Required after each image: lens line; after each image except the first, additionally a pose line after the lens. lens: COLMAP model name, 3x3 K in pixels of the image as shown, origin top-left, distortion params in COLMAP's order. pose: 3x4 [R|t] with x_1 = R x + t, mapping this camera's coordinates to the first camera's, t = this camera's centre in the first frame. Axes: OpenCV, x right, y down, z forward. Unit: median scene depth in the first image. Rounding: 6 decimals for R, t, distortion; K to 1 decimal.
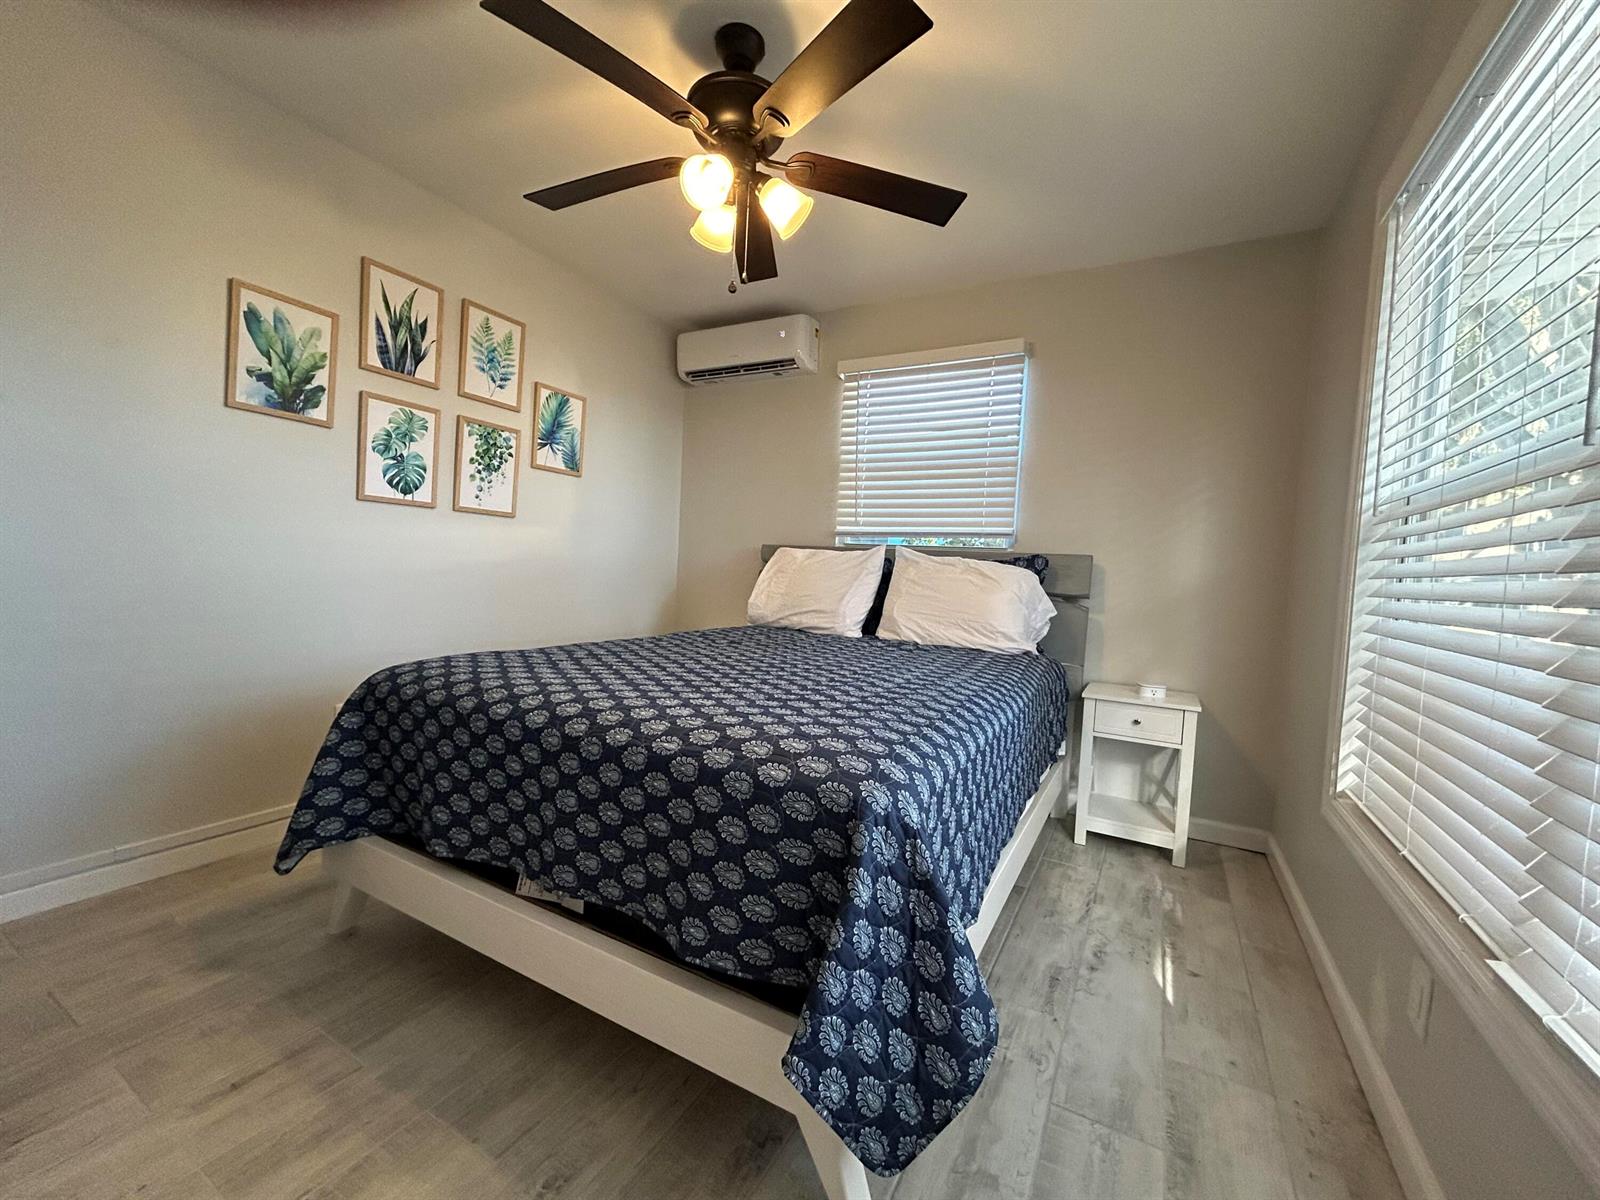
lens RADIAL K [[647.8, 0, 799.4], [0, 647.8, 596.2], [0, 0, 1]] dist [-0.000072, 0.001586]
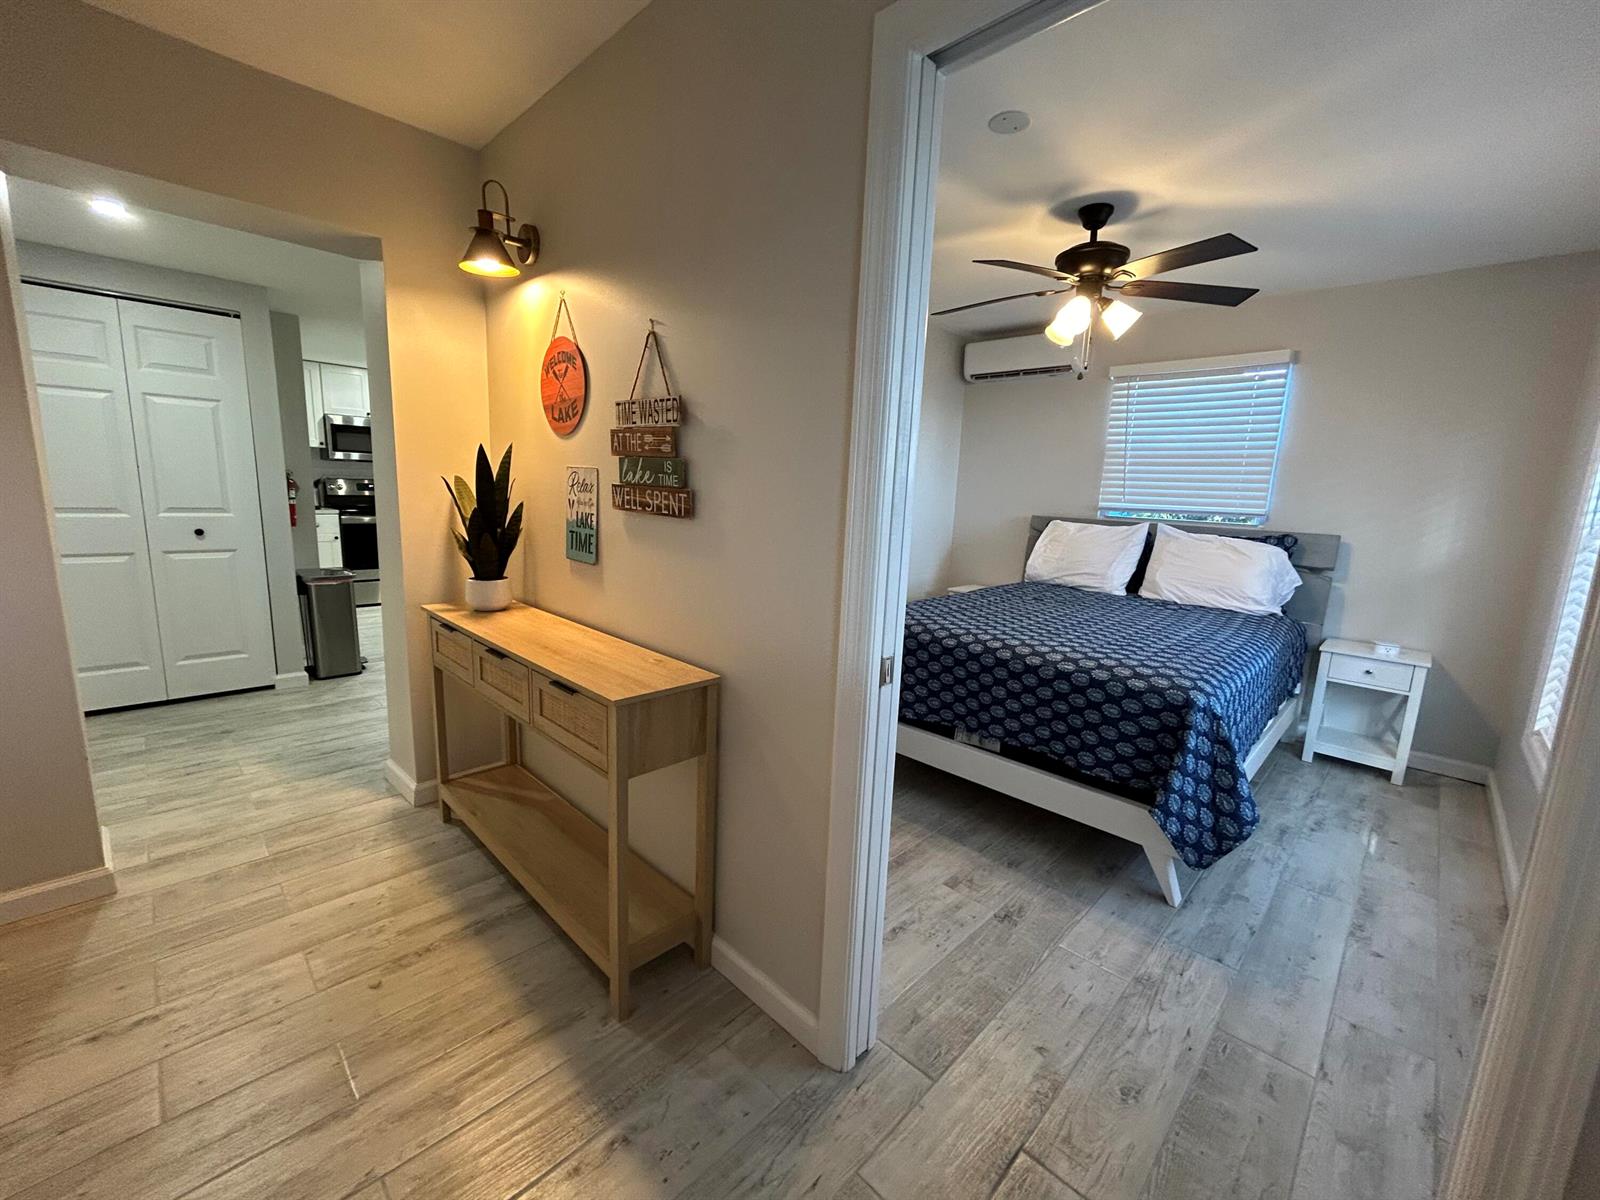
lens RADIAL K [[647.8, 0, 800.9], [0, 647.8, 595.8], [0, 0, 1]] dist [-0.000072, 0.001586]
pose [[0.965206, 0.033928, -0.259281, -0.289081], [-0.004689, 0.993633, 0.112563, -0.116459], [0.261450, -0.107431, 0.959220, -0.623827]]
